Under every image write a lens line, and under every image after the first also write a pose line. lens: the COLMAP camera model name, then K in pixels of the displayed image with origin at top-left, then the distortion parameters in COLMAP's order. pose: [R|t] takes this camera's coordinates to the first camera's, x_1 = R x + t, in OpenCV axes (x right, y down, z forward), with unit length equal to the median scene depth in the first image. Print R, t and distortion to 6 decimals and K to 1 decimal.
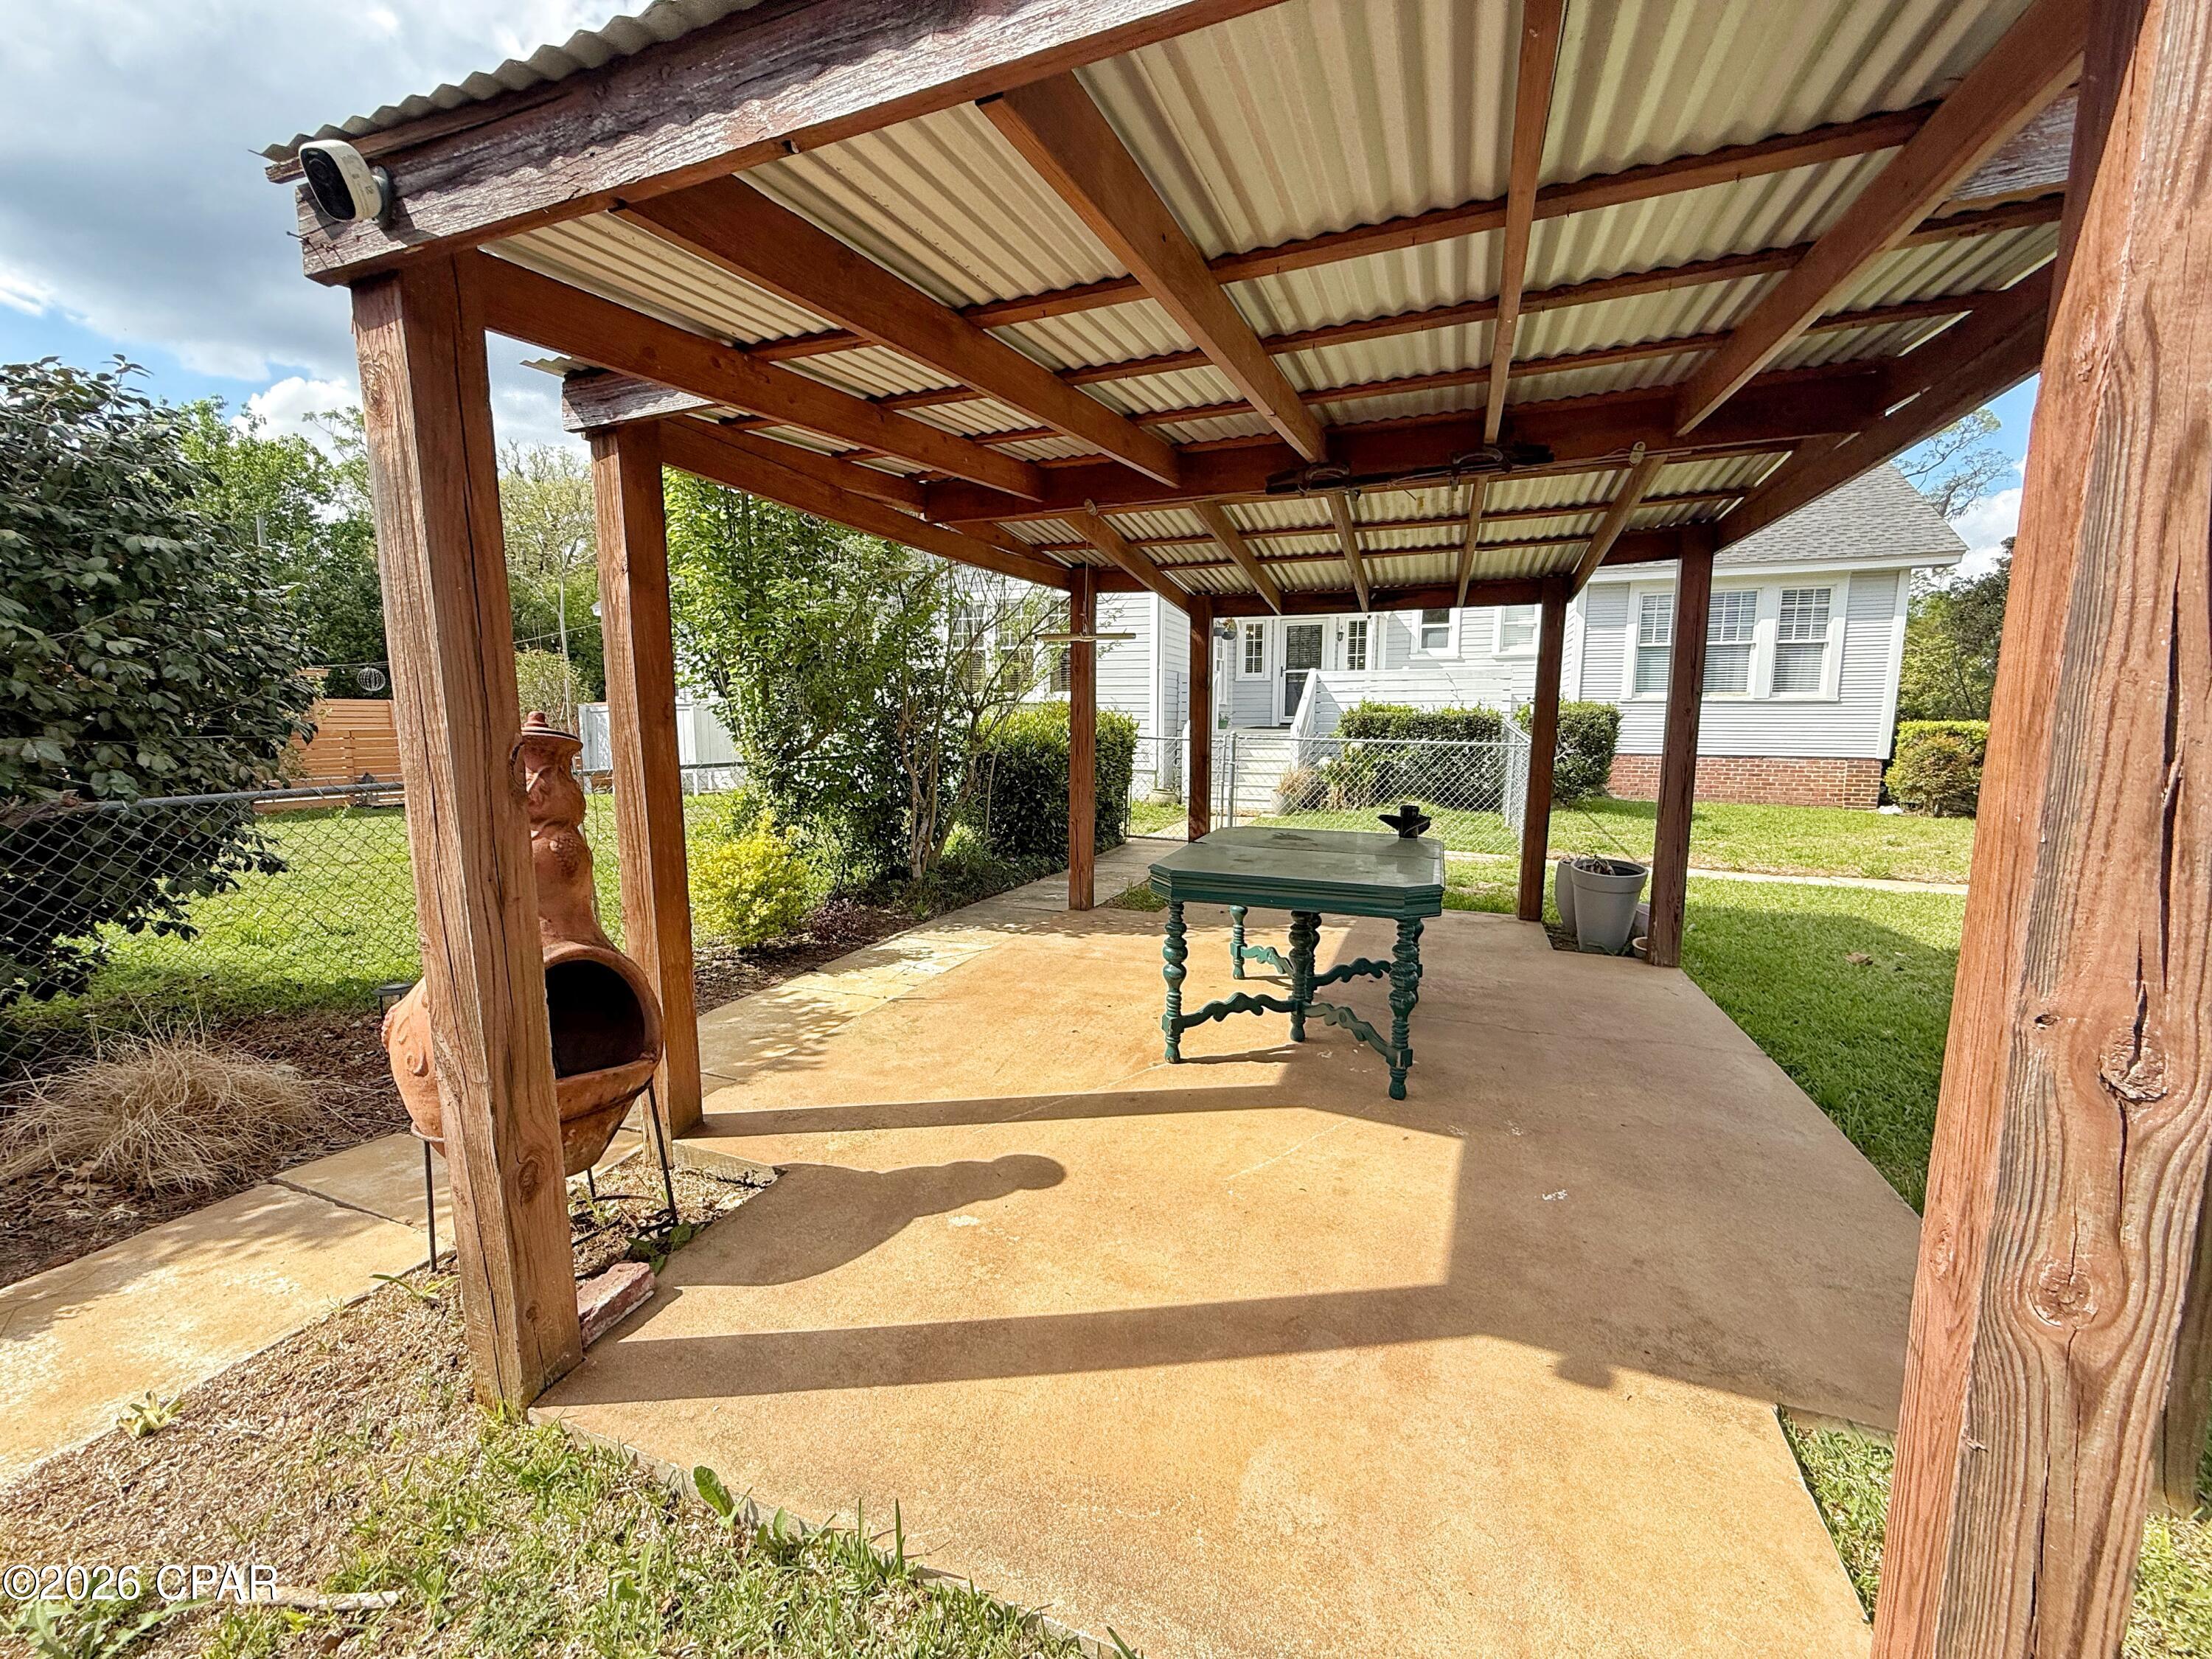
lens RADIAL K [[878.0, 0, 1103.9], [0, 878.0, 831.3], [0, 0, 1]] dist [-0.000127, 0.000463]
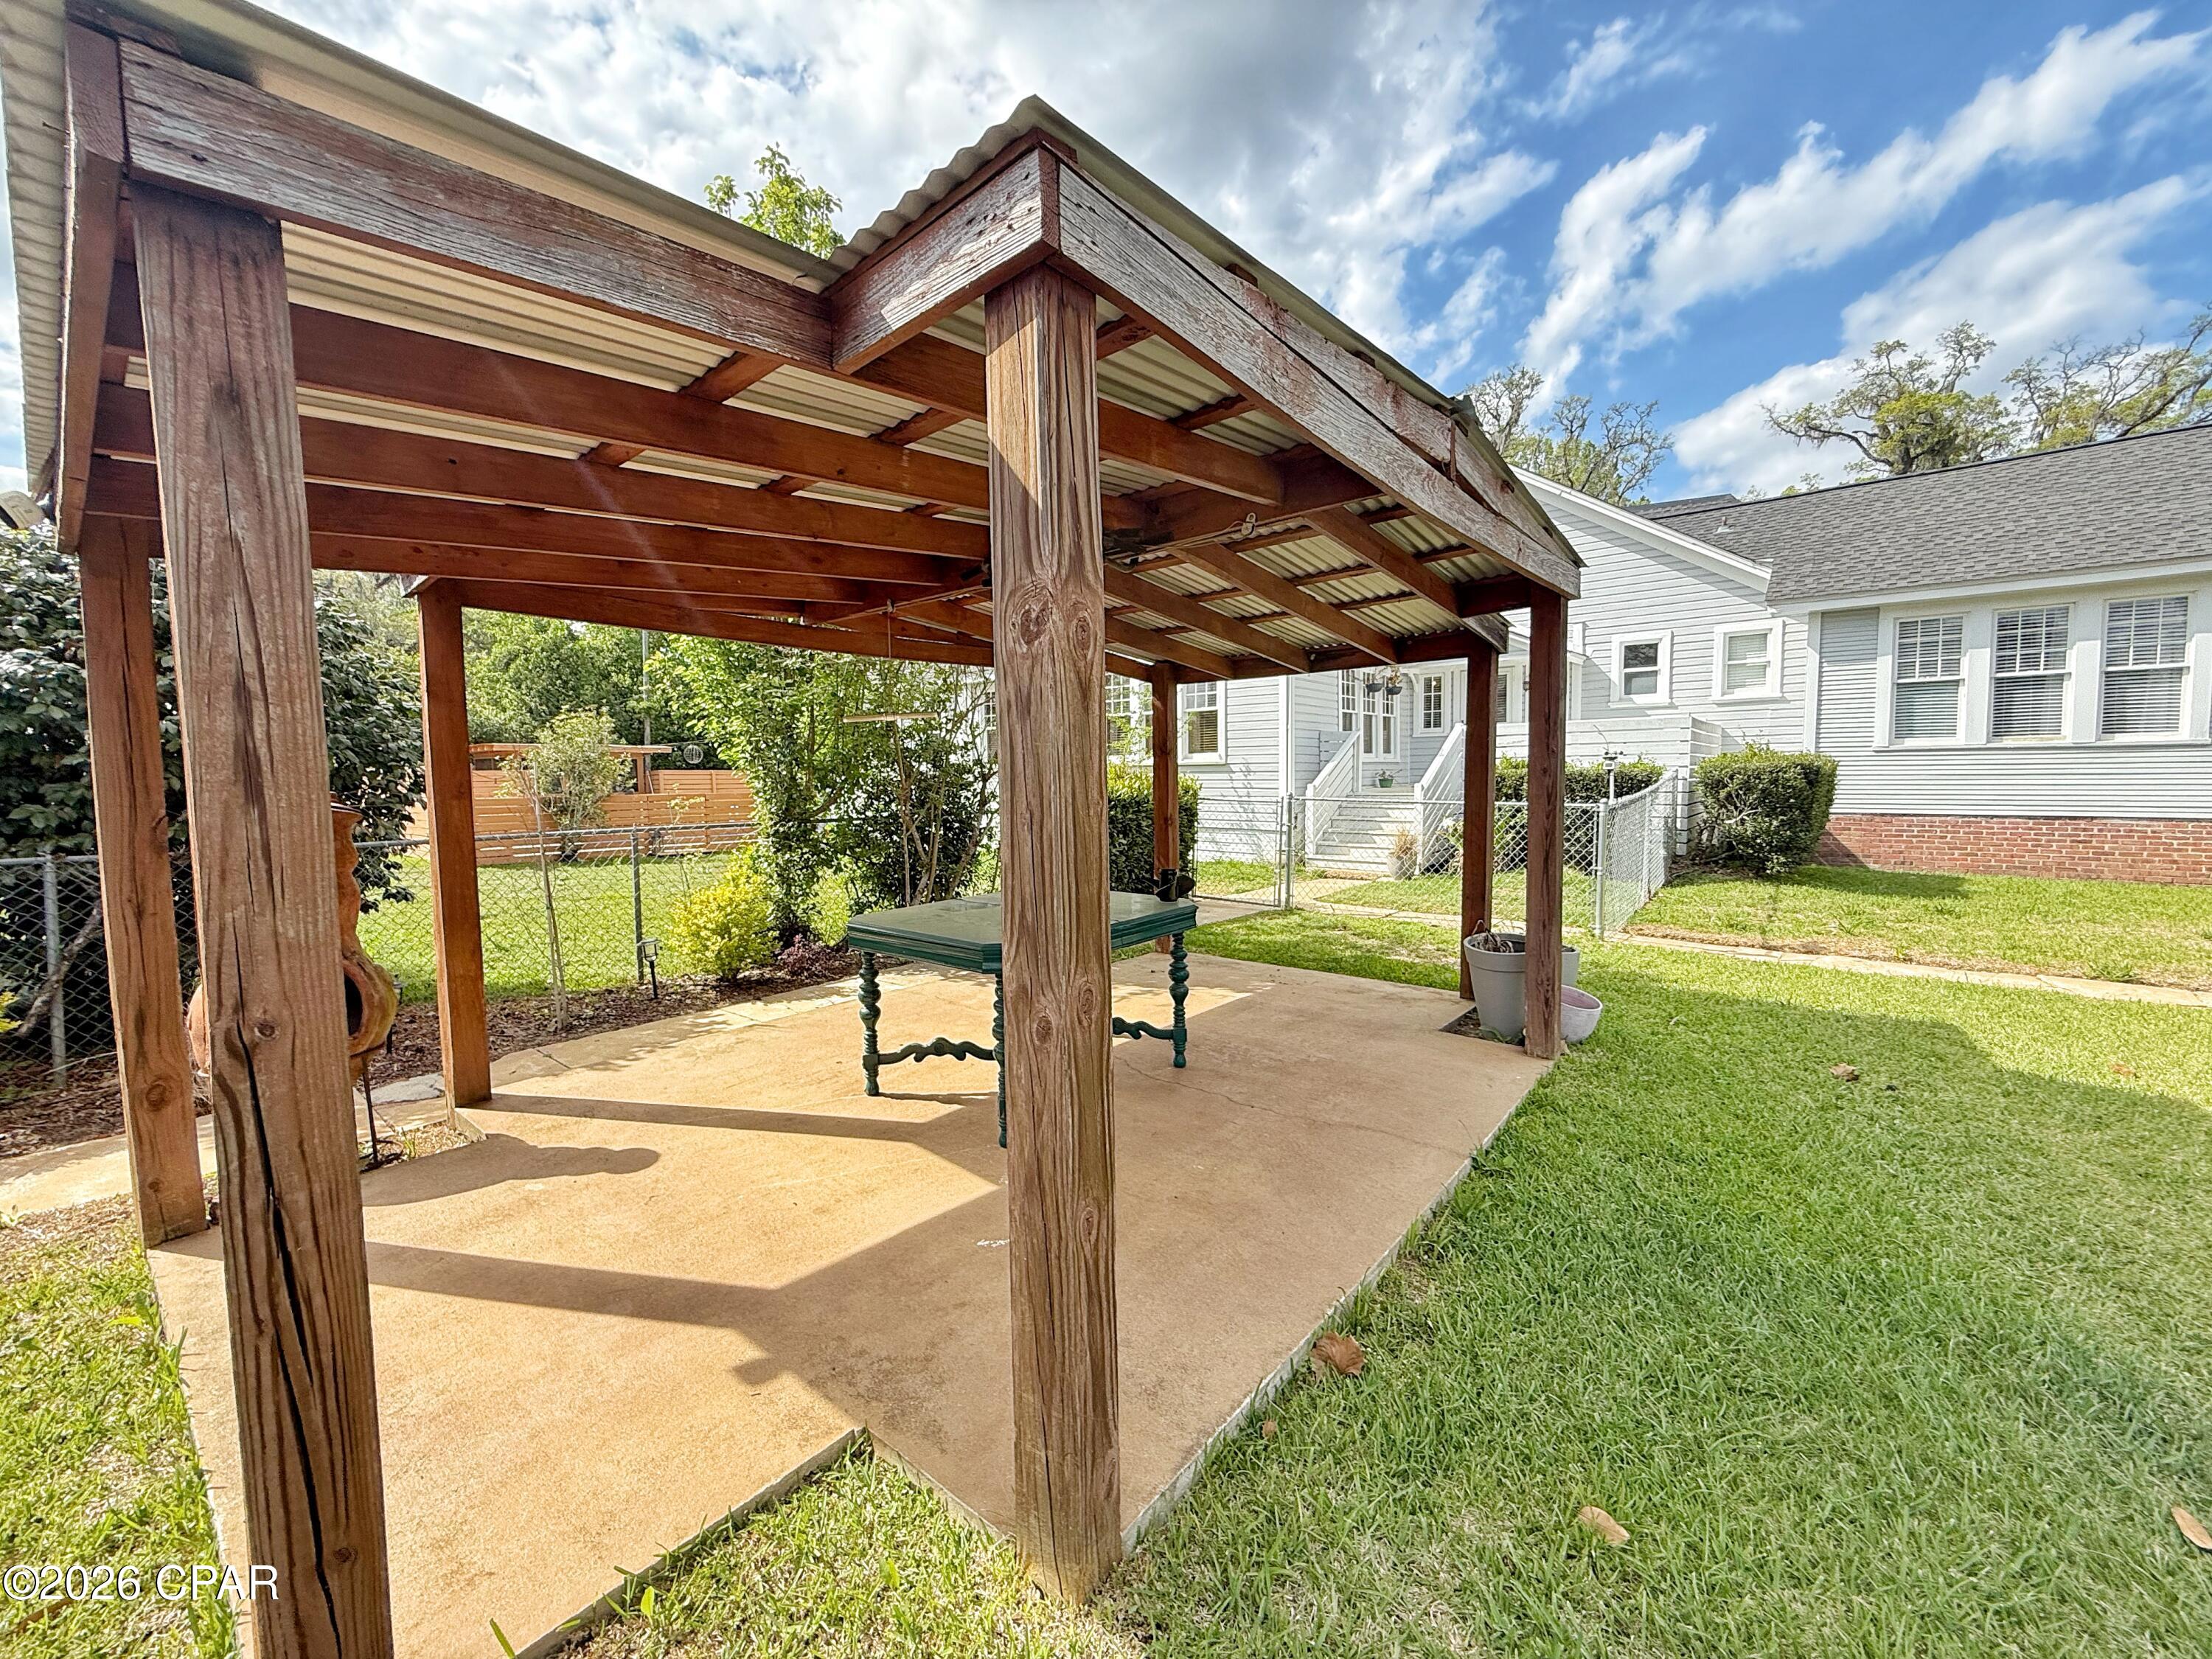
lens RADIAL K [[878.0, 0, 1098.4], [0, 878.0, 824.0], [0, 0, 1]] dist [-0.000127, 0.000463]
pose [[0.948936, 0.003674, -0.315448, 0.631384], [-0.027144, 0.997175, -0.070043, -0.008771], [0.314300, 0.075029, 0.946354, 0.007375]]
